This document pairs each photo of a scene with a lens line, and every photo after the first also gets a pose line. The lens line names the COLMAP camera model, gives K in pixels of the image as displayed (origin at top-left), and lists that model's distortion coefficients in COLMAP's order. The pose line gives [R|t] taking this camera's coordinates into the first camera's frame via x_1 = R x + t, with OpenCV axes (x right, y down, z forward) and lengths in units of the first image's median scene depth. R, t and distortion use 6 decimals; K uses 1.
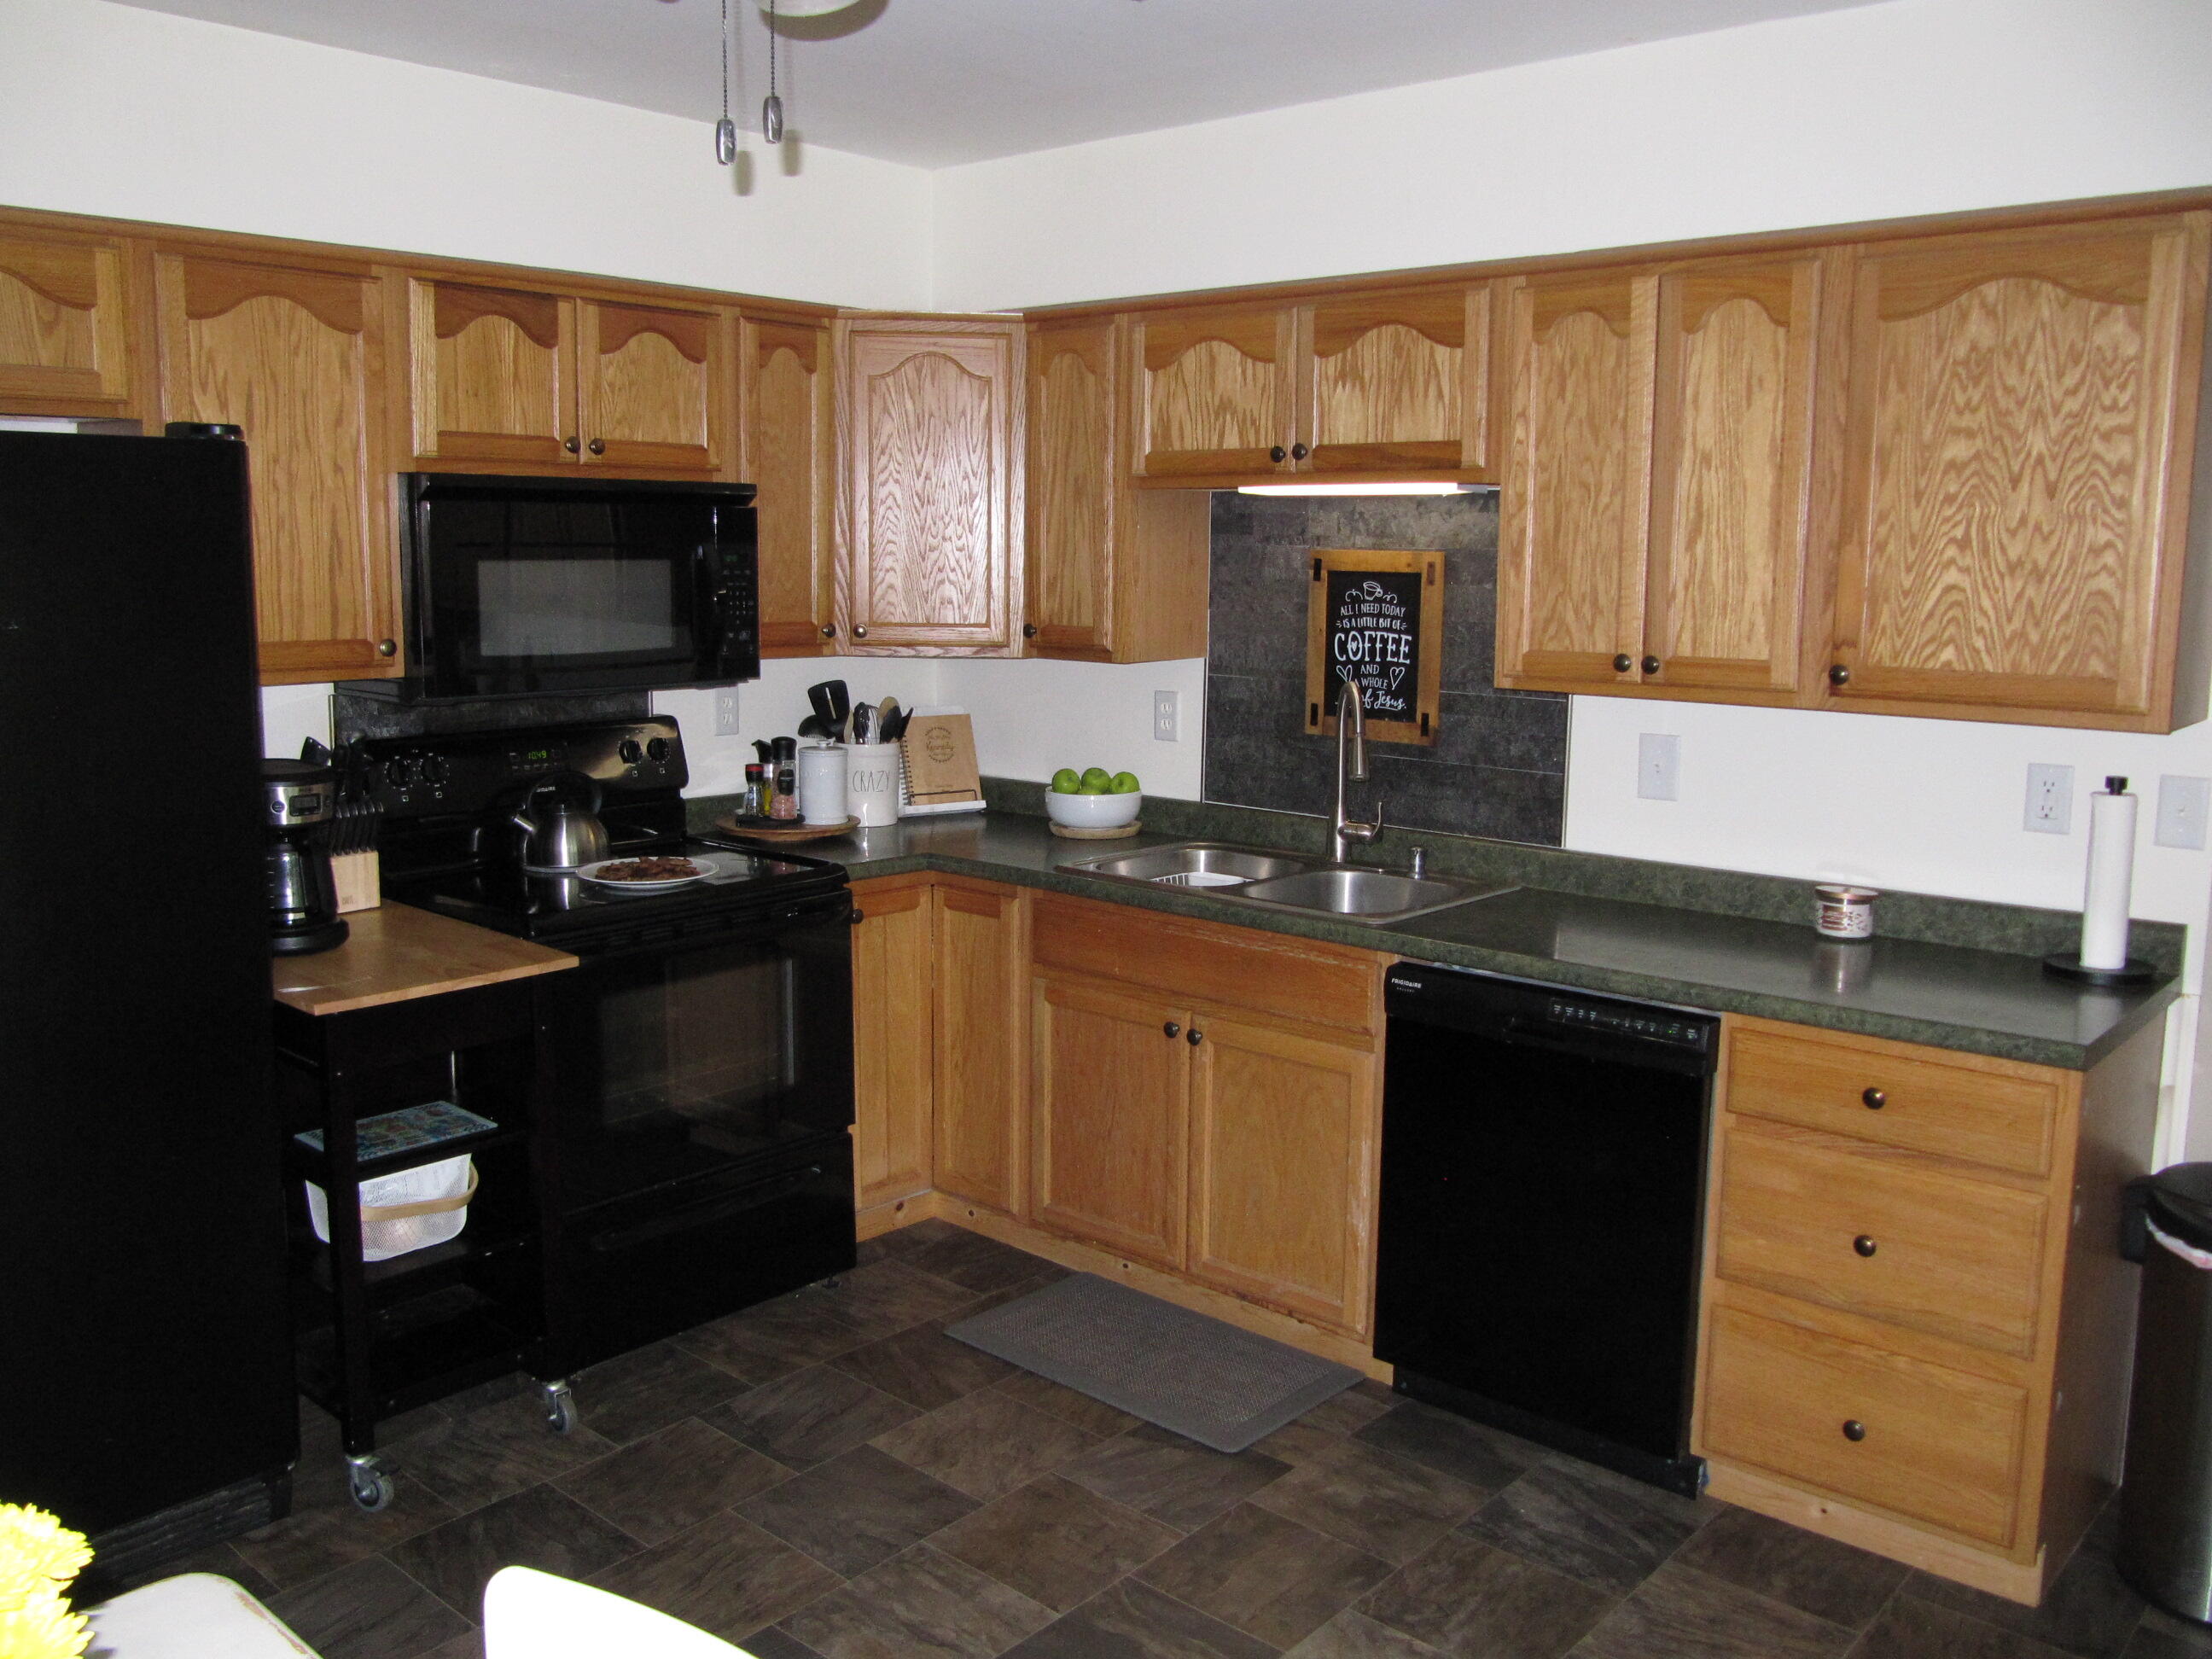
lens RADIAL K [[1874.1, 0, 1094.0], [0, 1874.1, 828.1], [0, 0, 1]] dist [-0.014456, 0.013570]
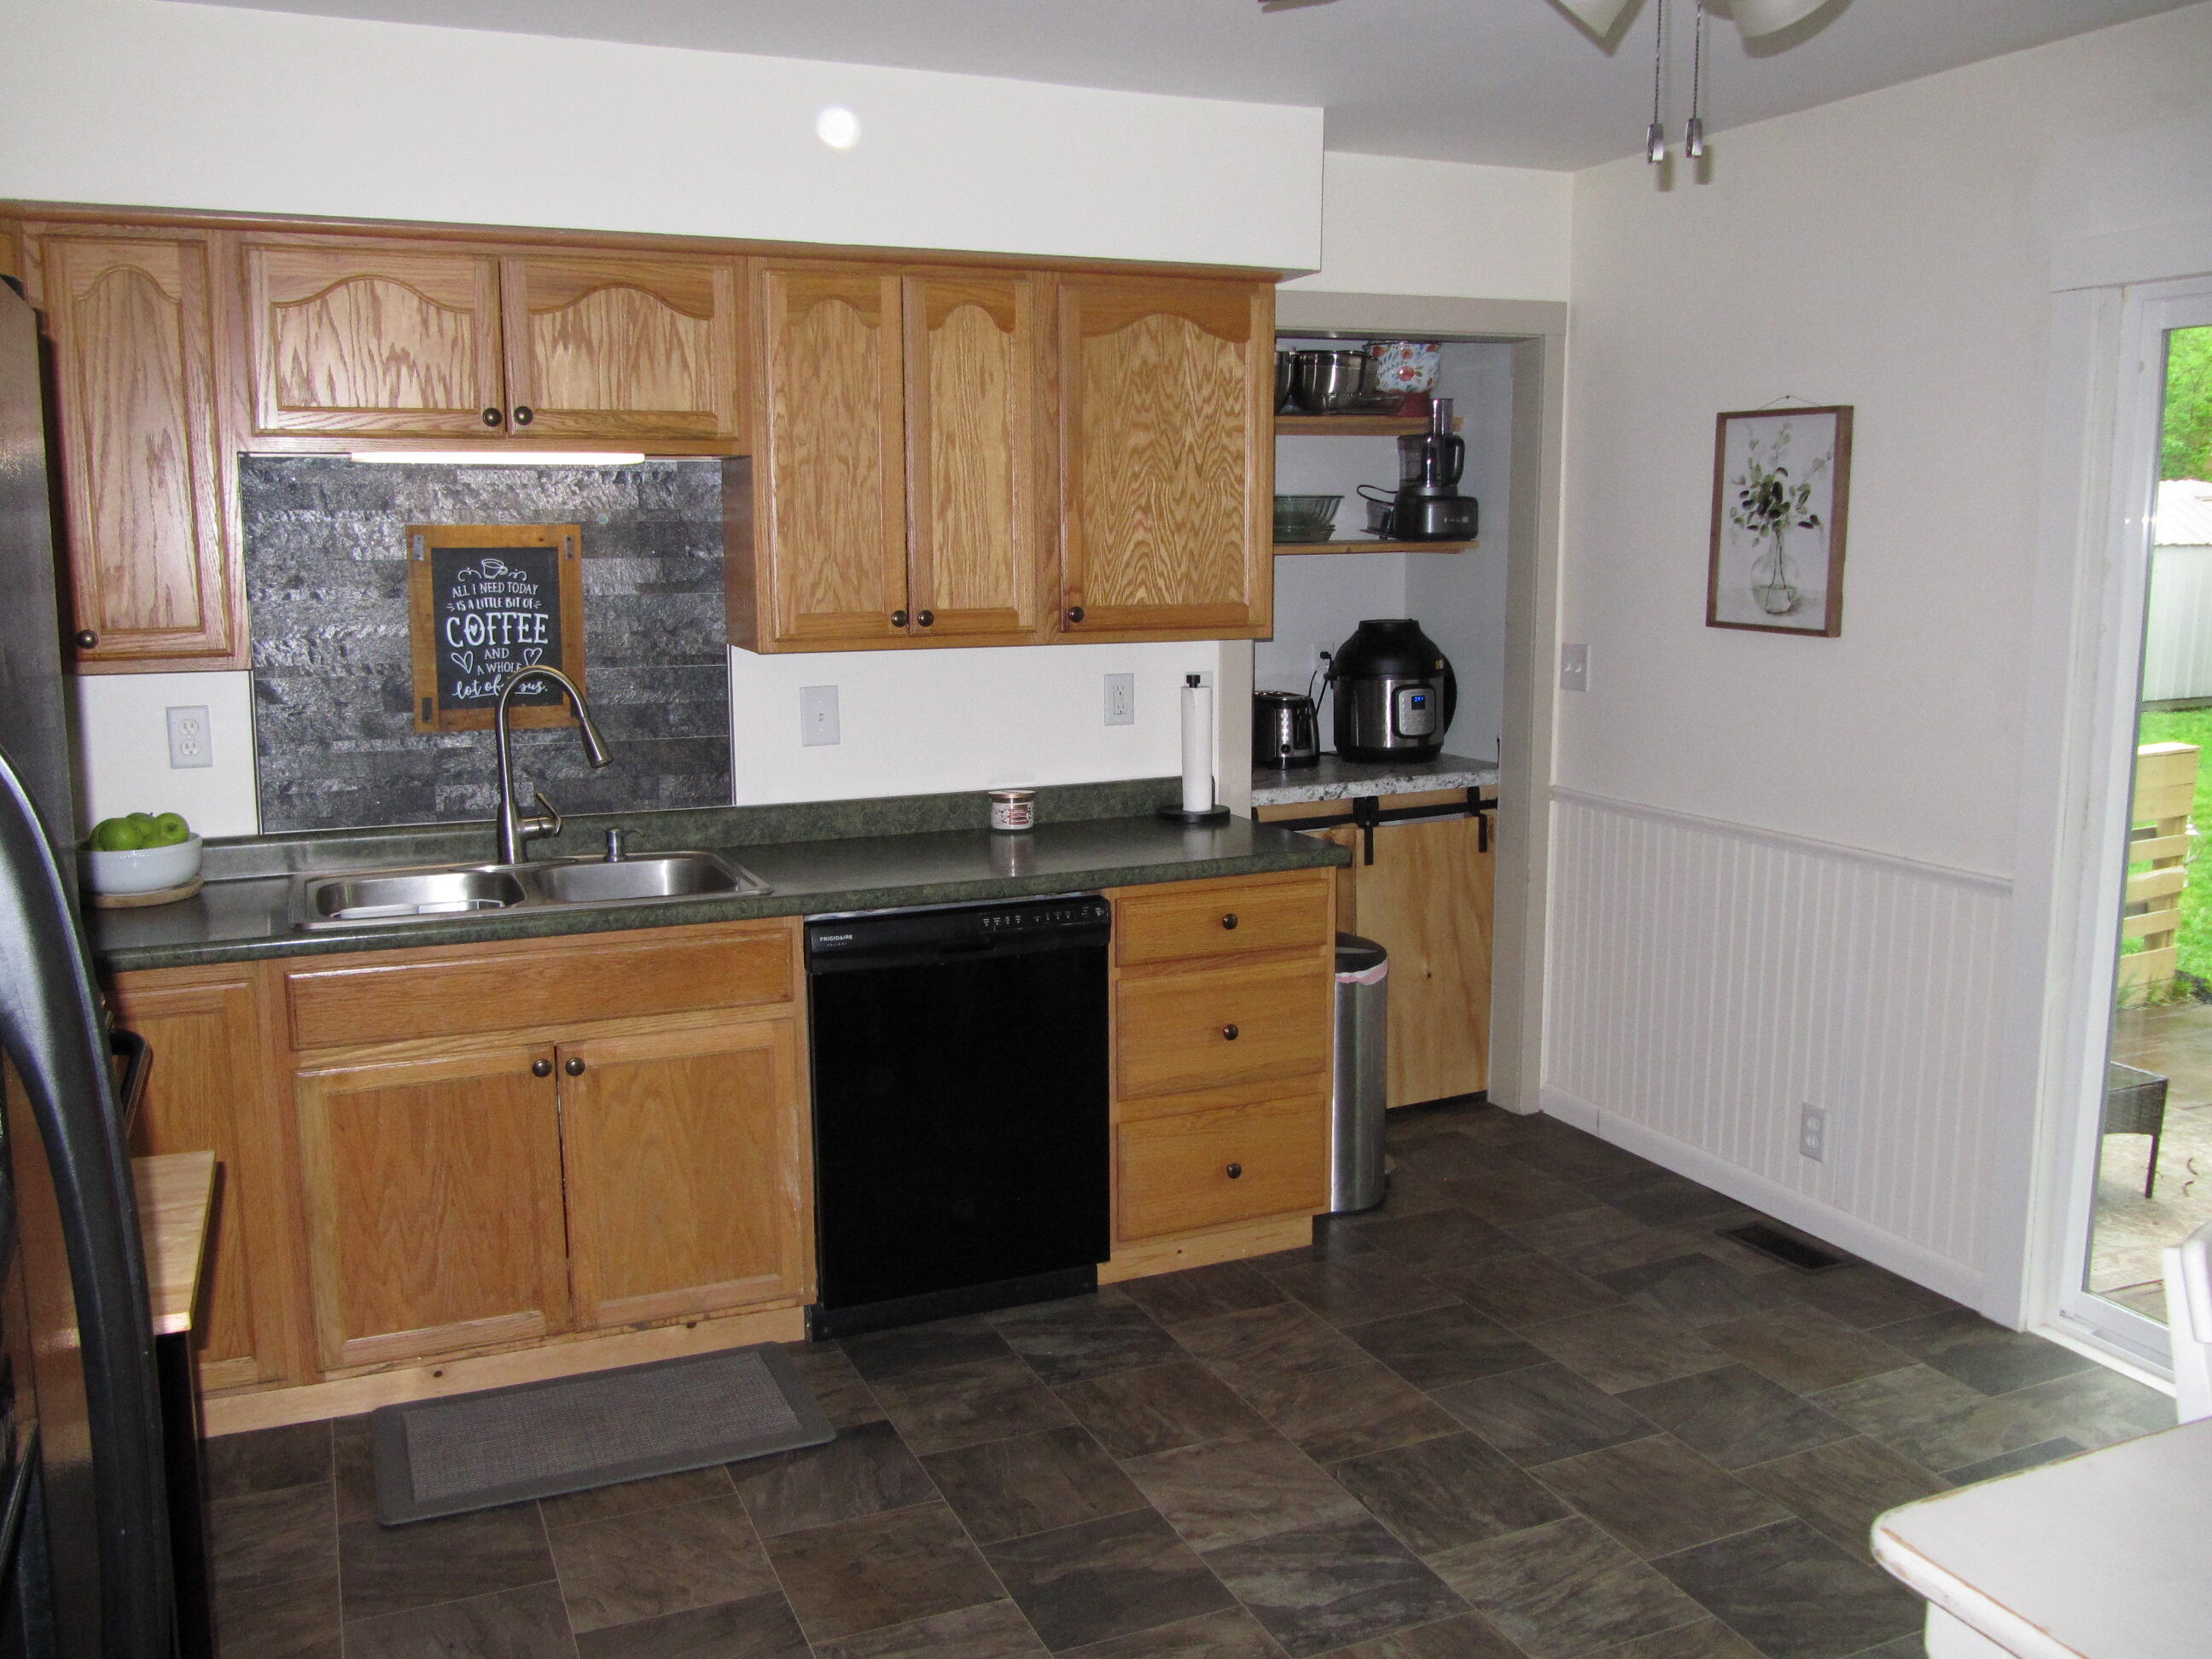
lens RADIAL K [[1874.1, 0, 1091.8], [0, 1874.1, 825.2], [0, 0, 1]] dist [-0.014456, 0.013570]
pose [[0.420127, -0.153357, 0.894413, -0.710508], [0.146783, 0.984122, 0.099791, -0.063065], [-0.895515, 0.089359, 0.435967, 0.427439]]
